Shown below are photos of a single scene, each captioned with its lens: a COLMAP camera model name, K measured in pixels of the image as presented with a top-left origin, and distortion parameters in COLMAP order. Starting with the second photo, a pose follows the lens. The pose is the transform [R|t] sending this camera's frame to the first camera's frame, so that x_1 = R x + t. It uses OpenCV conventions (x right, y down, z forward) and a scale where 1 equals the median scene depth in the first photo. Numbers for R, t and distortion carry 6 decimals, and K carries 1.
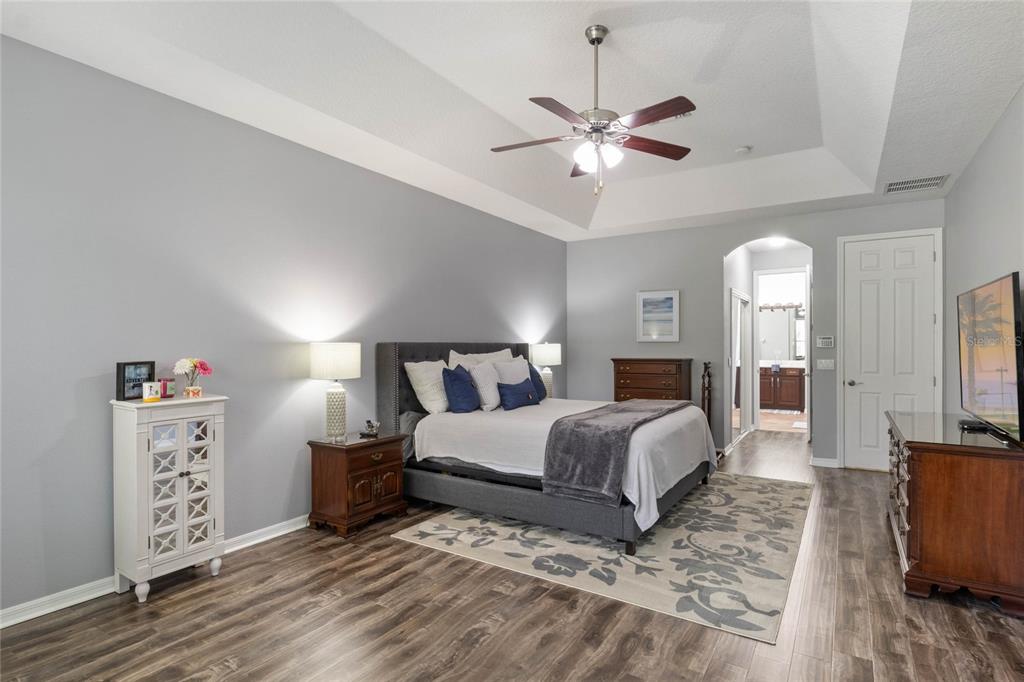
lens RADIAL K [[530.4, 0, 505.1], [0, 530.4, 345.1], [0, 0, 1]] dist [-0.002327, -0.000011]
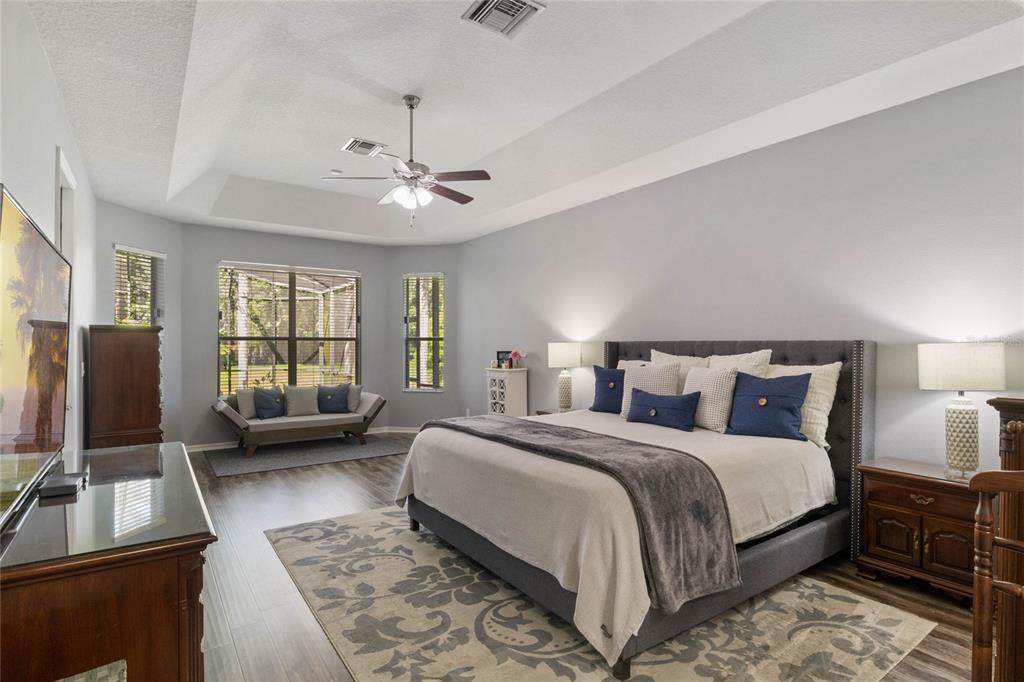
lens RADIAL K [[515.7, 0, 489.7], [0, 515.7, 344.5], [0, 0, 1]] dist [-0.003269, -0.000350]
pose [[-0.408148, -0.004527, -0.912905, 1.220069], [-0.001765, 0.999990, -0.004170, 0.010582], [0.912914, -0.000091, -0.408152, 1.667751]]
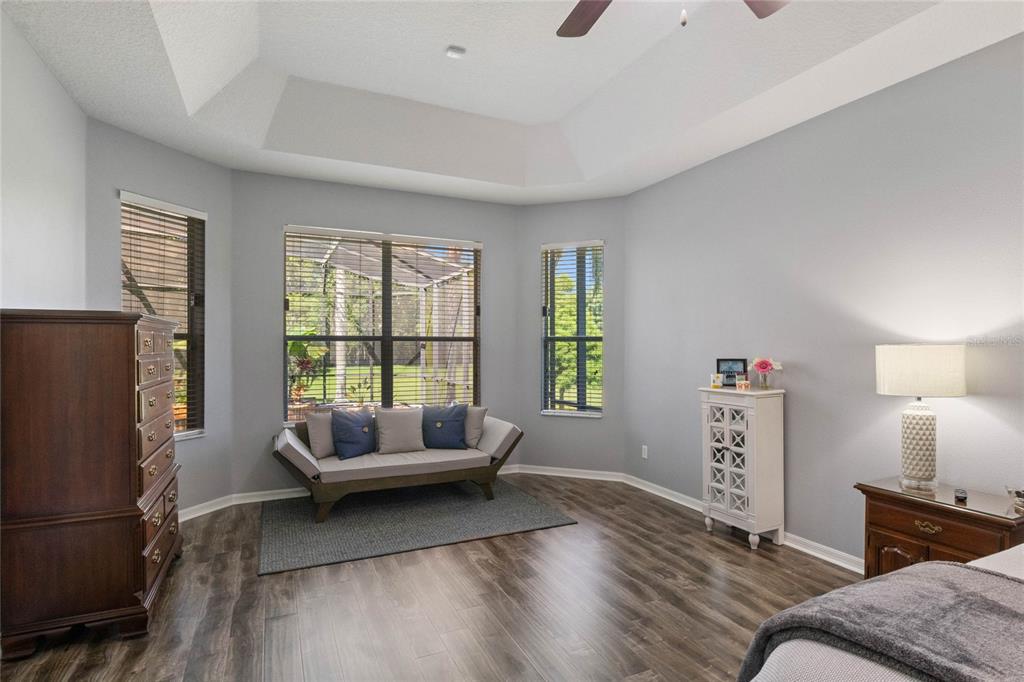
lens RADIAL K [[519.5, 0, 512.0], [0, 519.5, 341.0], [0, 0, 1]] dist [-0.004078, -0.001472]
pose [[-0.534252, -0.009741, -0.845269, 0.653127], [-0.001901, 0.999945, -0.010322, 0.001538], [0.845323, -0.003907, -0.534241, 1.130590]]
